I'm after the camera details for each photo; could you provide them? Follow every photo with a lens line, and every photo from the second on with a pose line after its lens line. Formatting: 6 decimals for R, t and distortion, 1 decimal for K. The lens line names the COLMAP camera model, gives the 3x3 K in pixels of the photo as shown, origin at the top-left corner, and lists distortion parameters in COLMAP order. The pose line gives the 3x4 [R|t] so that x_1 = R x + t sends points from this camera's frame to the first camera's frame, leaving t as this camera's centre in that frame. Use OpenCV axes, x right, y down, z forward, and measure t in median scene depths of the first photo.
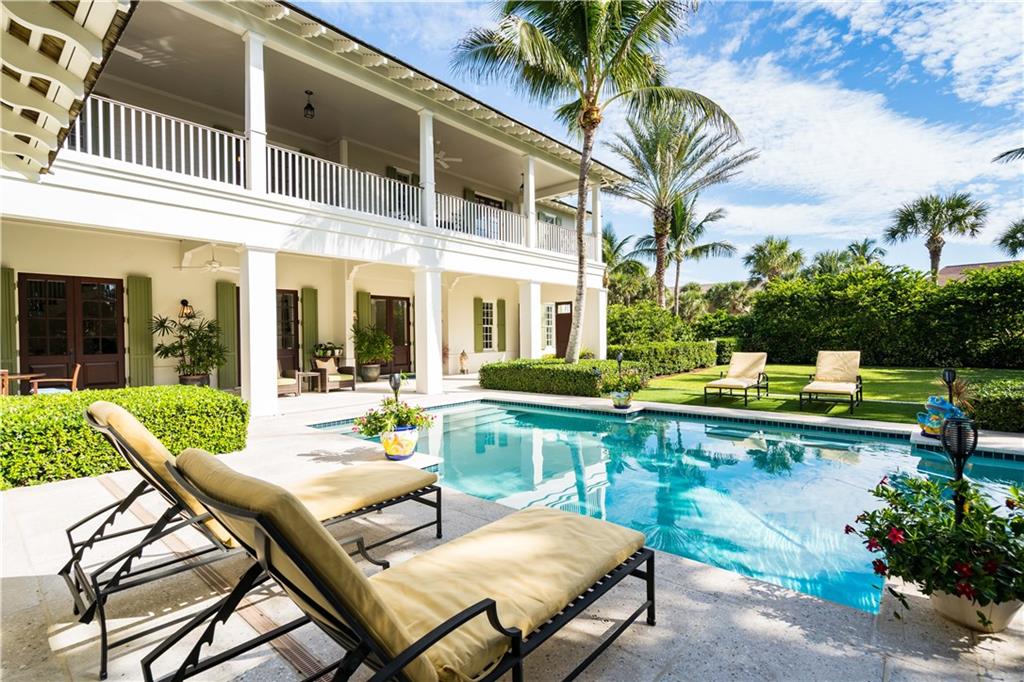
lens RADIAL K [[483.4, 0, 512.0], [0, 483.4, 341.0], [0, 0, 1]] dist [0.000295, -0.000015]
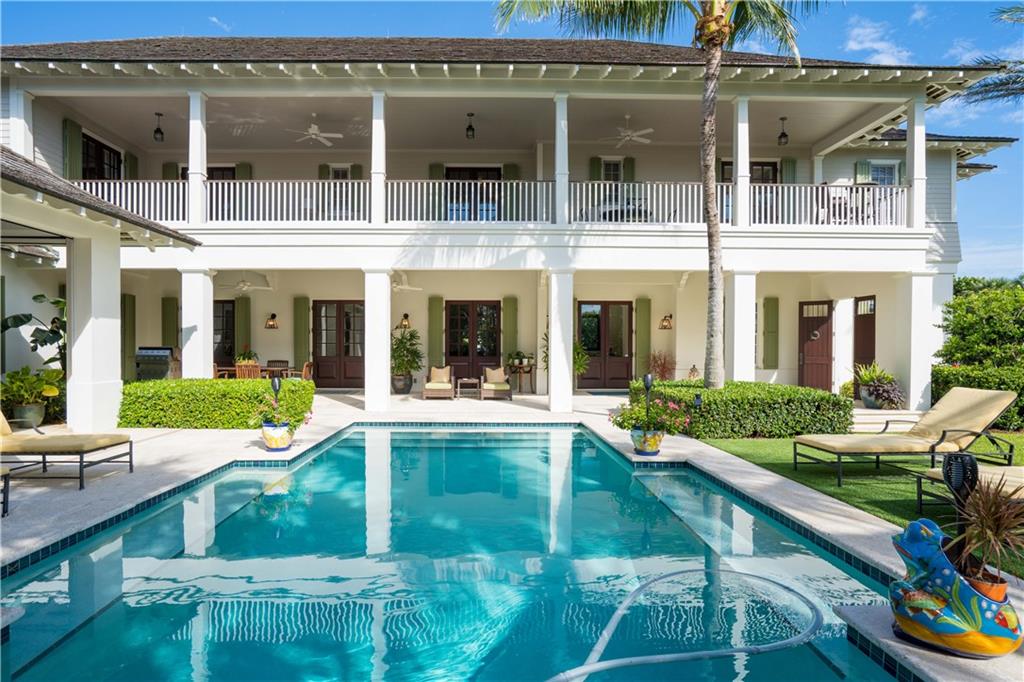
lens RADIAL K [[439.7, 0, 512.0], [0, 439.7, 341.0], [0, 0, 1]] dist [-0.014594, 0.000016]
pose [[0.683162, -0.001728, -0.730265, 0.393518], [-0.012279, 0.999829, -0.013852, -0.009254], [0.730163, 0.018430, 0.683024, 0.433844]]
